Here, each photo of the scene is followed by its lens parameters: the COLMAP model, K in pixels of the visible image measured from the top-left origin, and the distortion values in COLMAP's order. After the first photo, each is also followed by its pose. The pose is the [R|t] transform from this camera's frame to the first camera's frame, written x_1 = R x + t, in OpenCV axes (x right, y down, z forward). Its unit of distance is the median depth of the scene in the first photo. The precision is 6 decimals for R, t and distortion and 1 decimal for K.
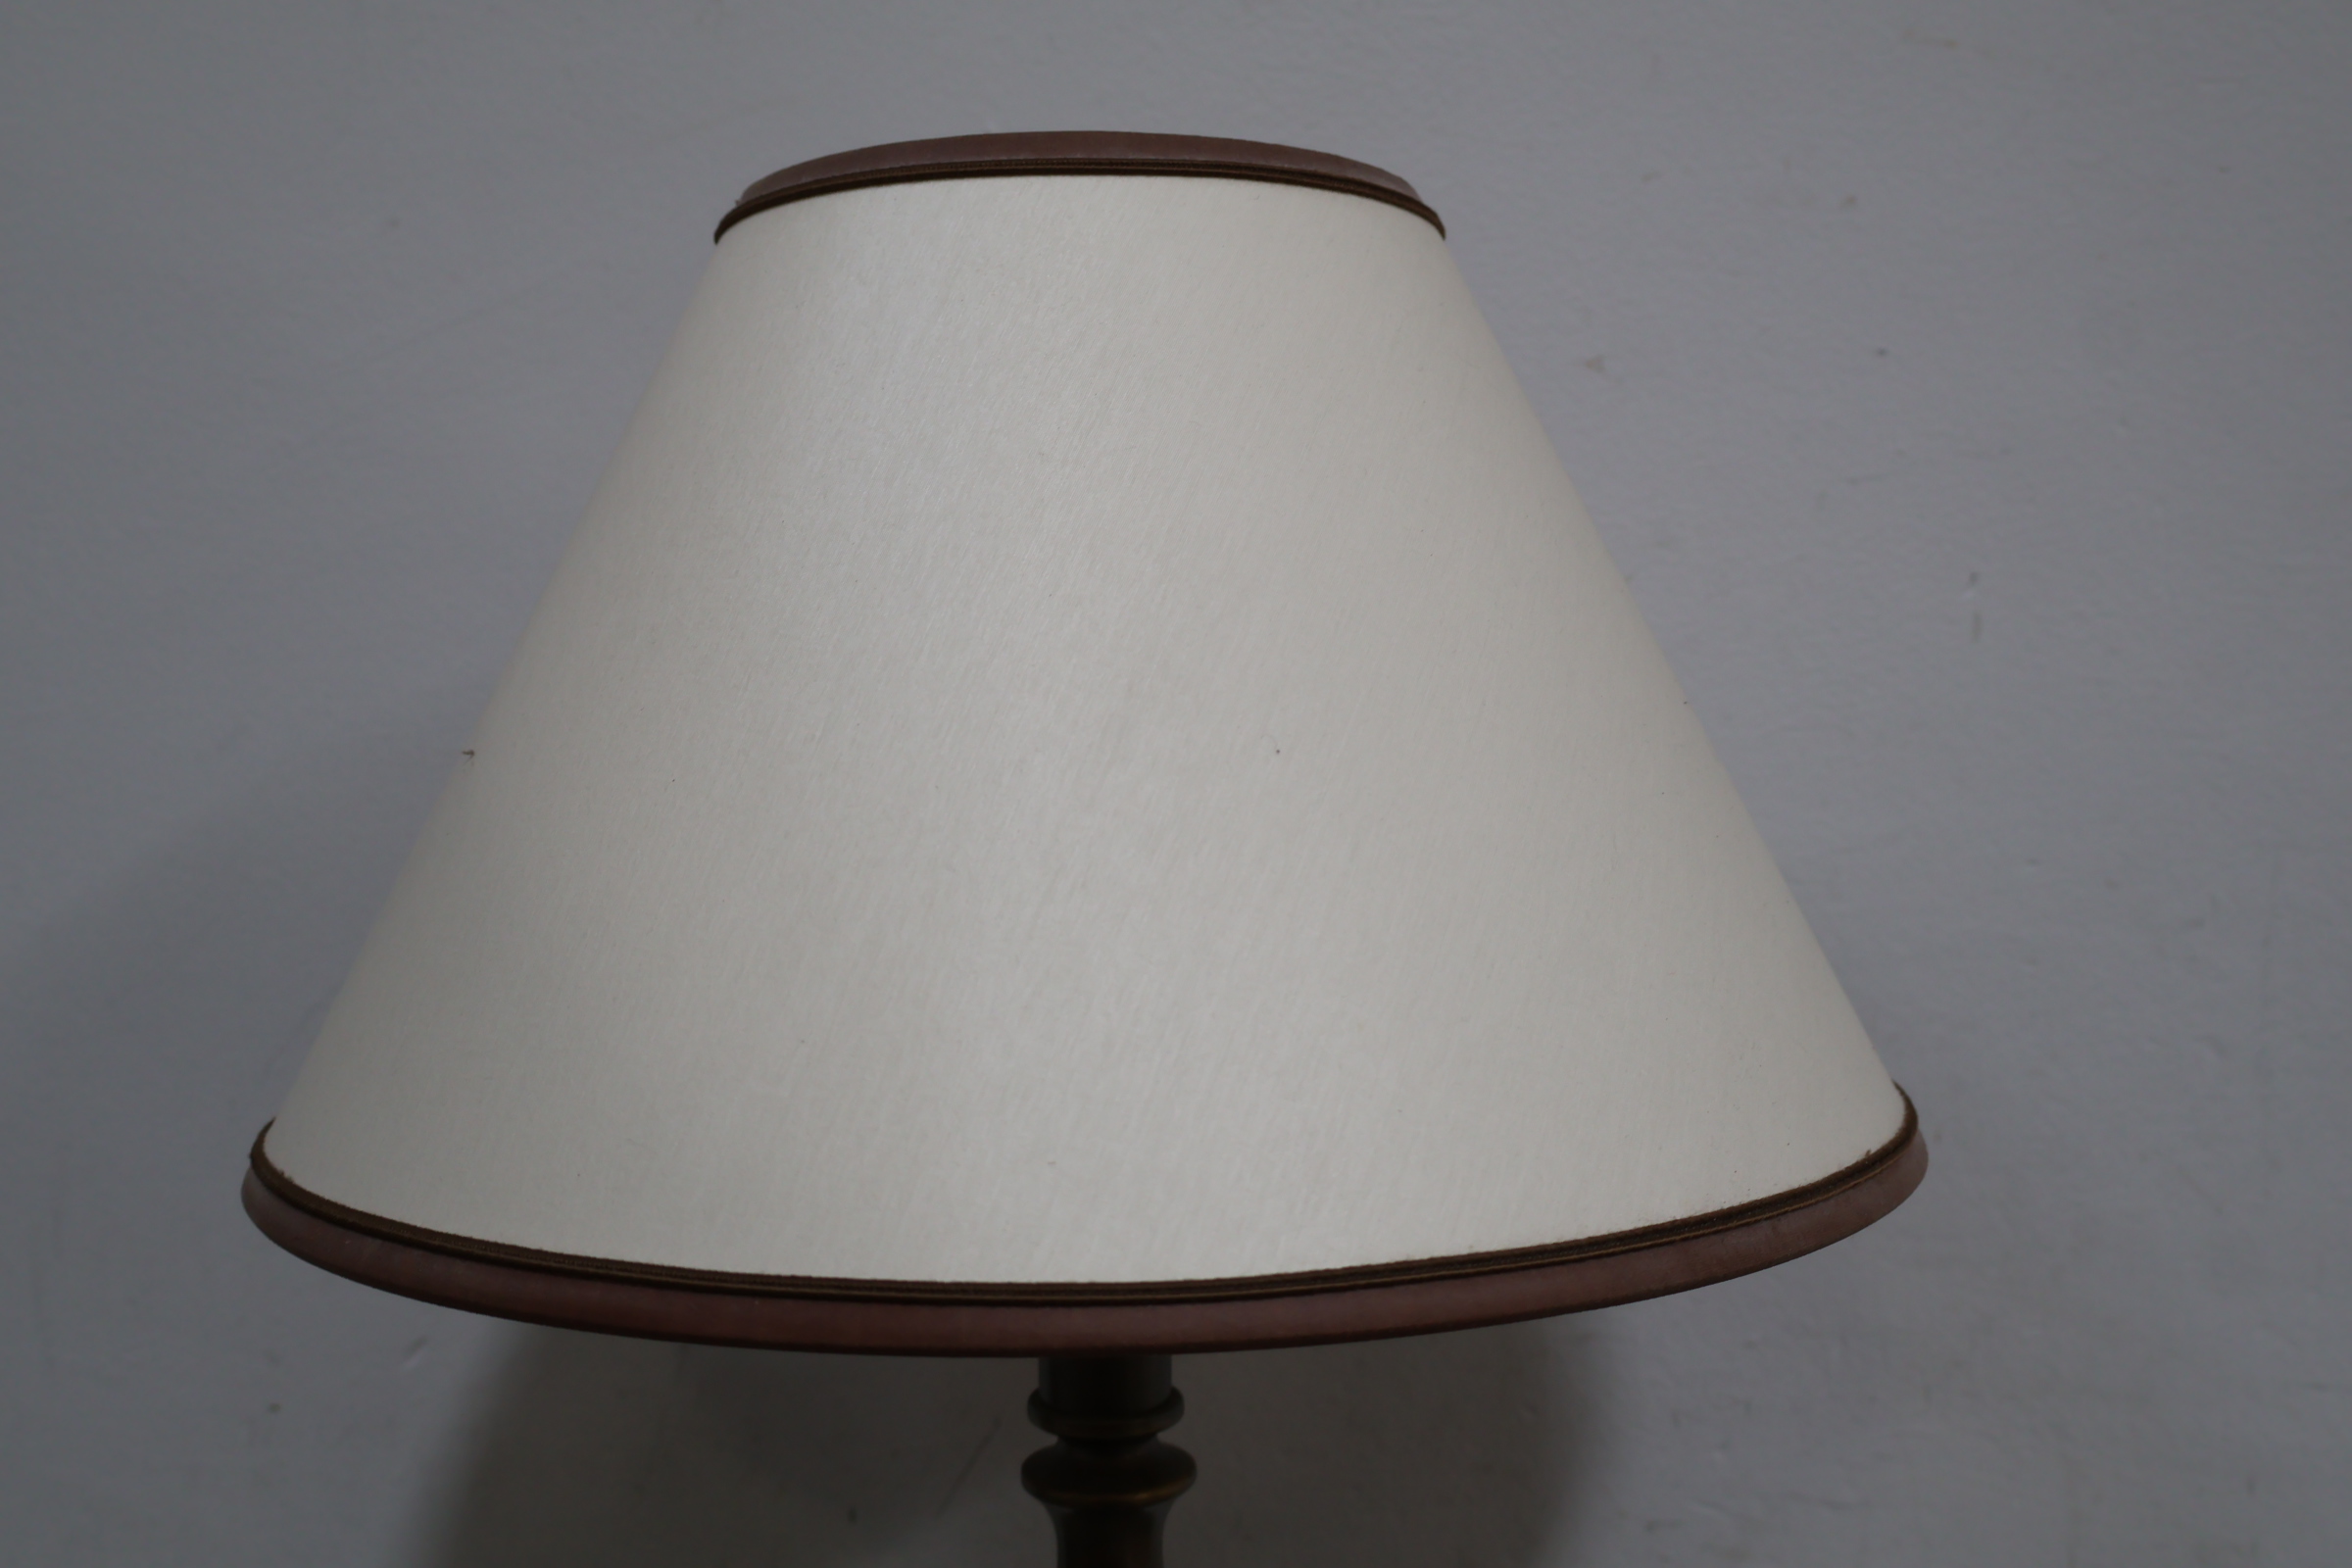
lens RADIAL K [[2380.4, 0, 1166.3], [0, 2380.4, 781.9], [0, 0, 1]] dist [0.006256, 0.000000]
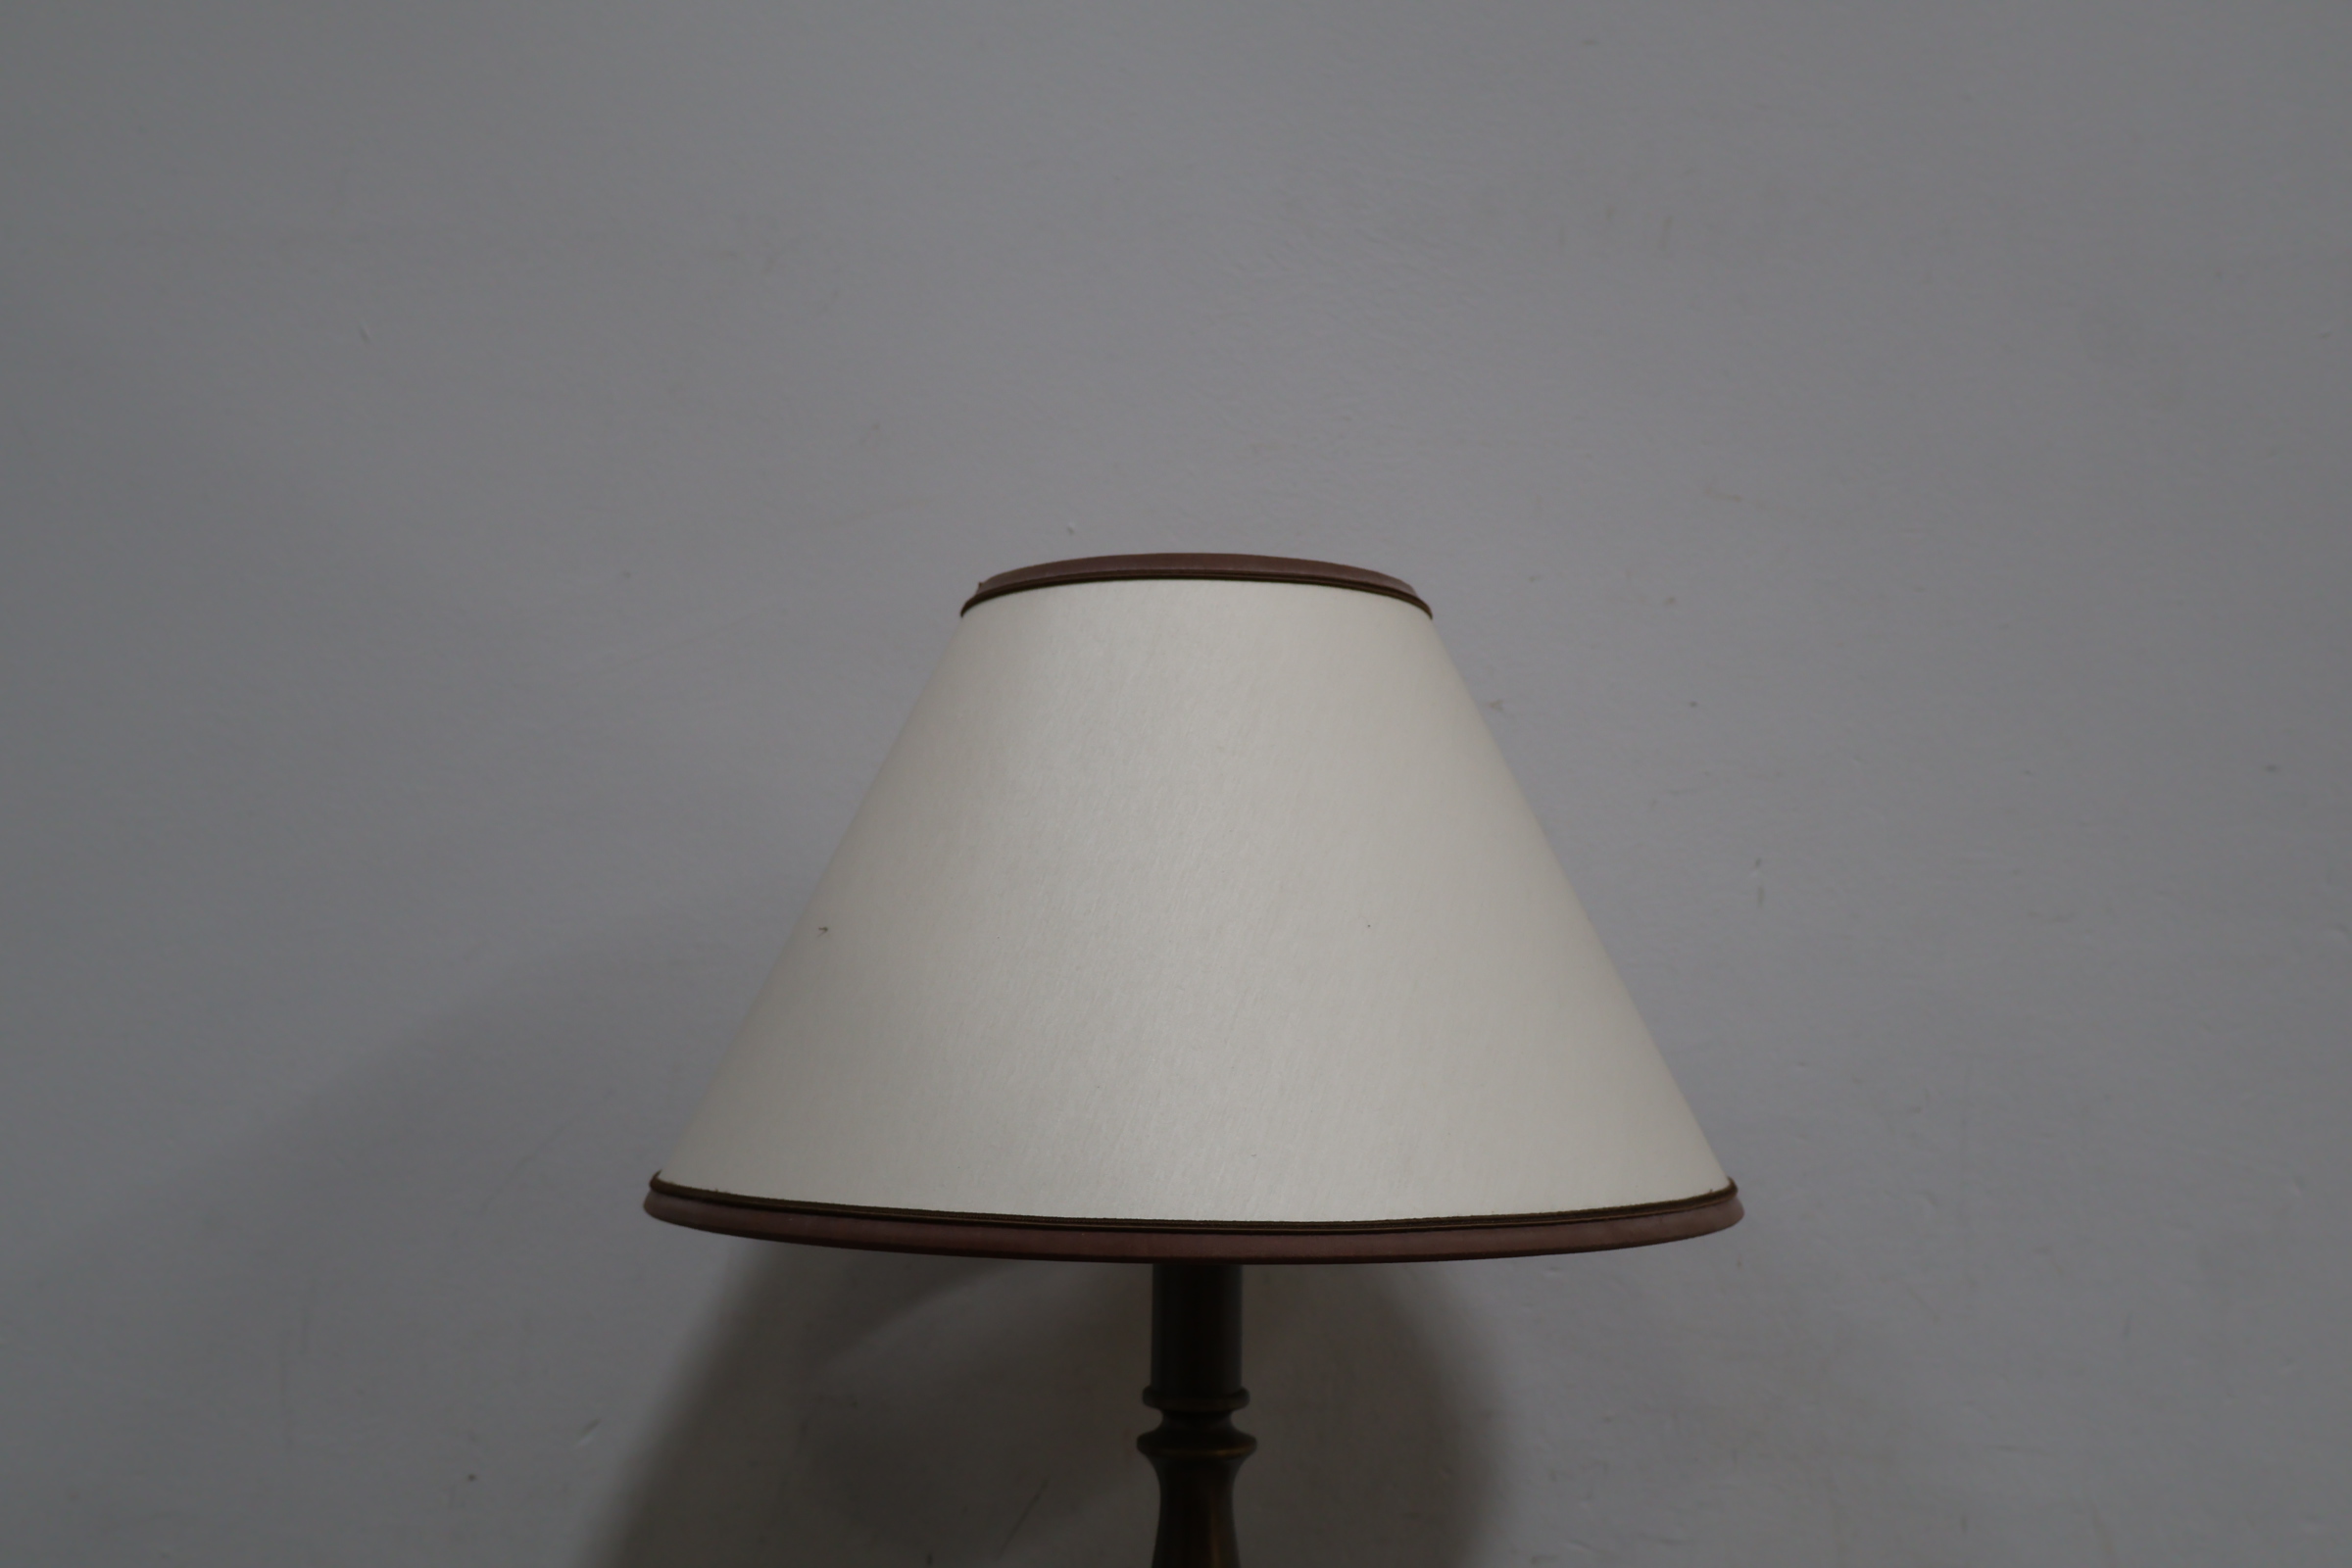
lens RADIAL K [[2380.4, 0, 1161.6], [0, 2380.4, 786.6], [0, 0, 1]] dist [0.006256, 0.000000]
pose [[0.995482, 0.030144, 0.090043, -0.218480], [-0.017657, 0.990499, -0.136385, 0.104775], [-0.093299, 0.134179, 0.986555, -0.566024]]
